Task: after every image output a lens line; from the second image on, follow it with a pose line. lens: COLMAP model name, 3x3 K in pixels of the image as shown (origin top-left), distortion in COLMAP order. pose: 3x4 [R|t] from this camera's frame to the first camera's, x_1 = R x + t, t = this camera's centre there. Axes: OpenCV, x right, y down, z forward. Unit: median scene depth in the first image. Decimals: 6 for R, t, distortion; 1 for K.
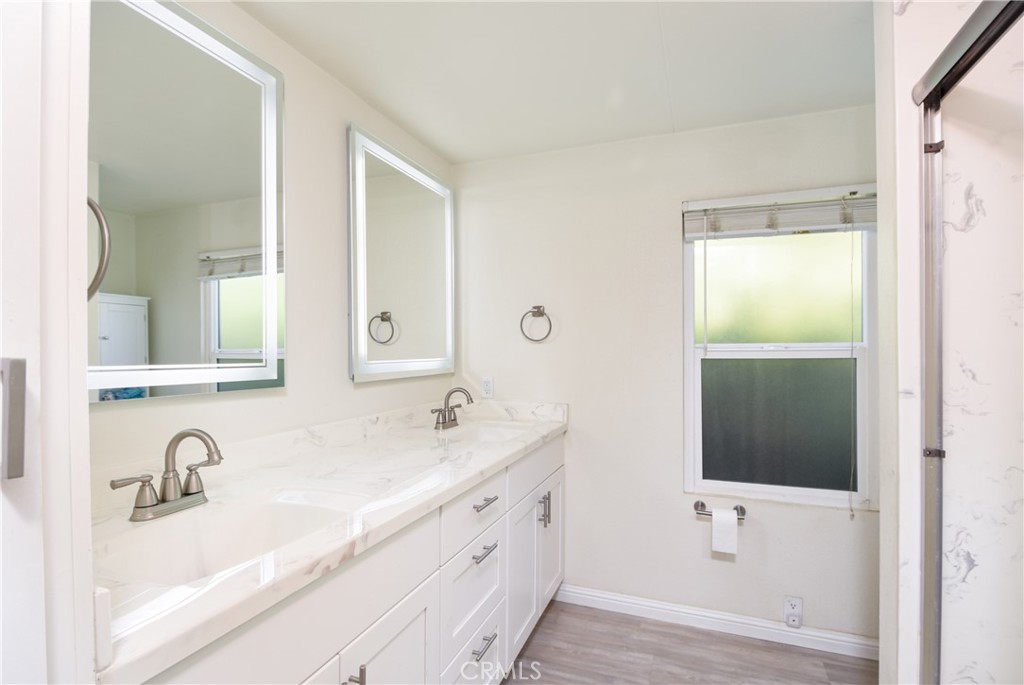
lens RADIAL K [[454.2, 0, 525.3], [0, 454.2, 357.9], [0, 0, 1]] dist [0.028421, -0.023073]
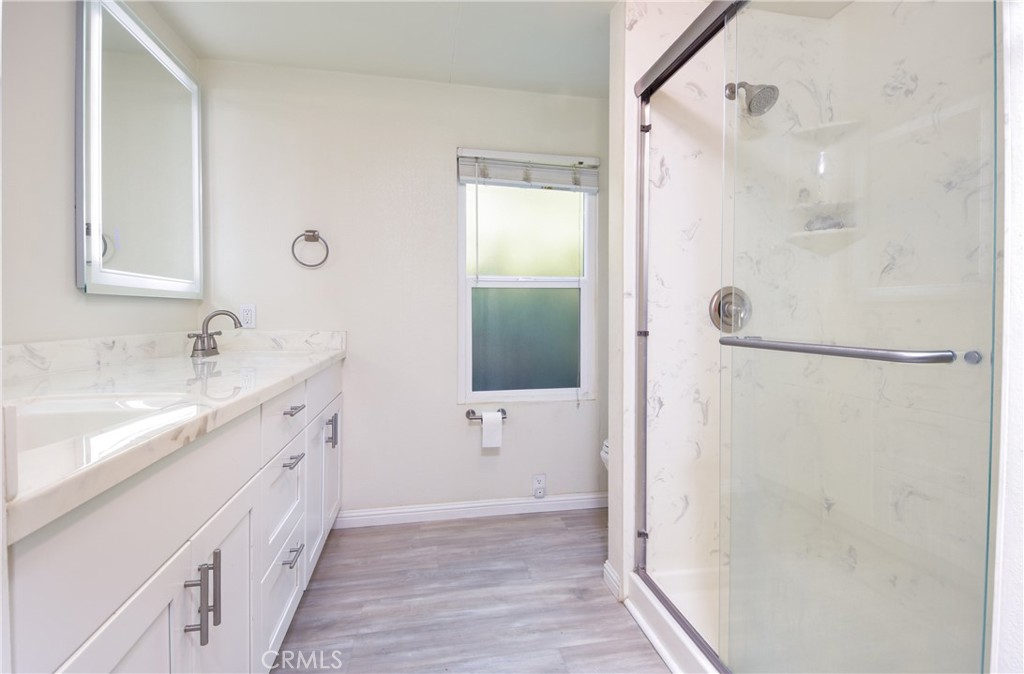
lens RADIAL K [[452.9, 0, 497.2], [0, 452.9, 321.4], [0, 0, 1]] dist [0.023607, -0.022711]
pose [[0.871247, 0.002386, 0.490839, -0.132610], [-0.009457, 0.999884, 0.011926, 0.081694], [-0.490754, -0.015032, 0.871169, -0.032088]]
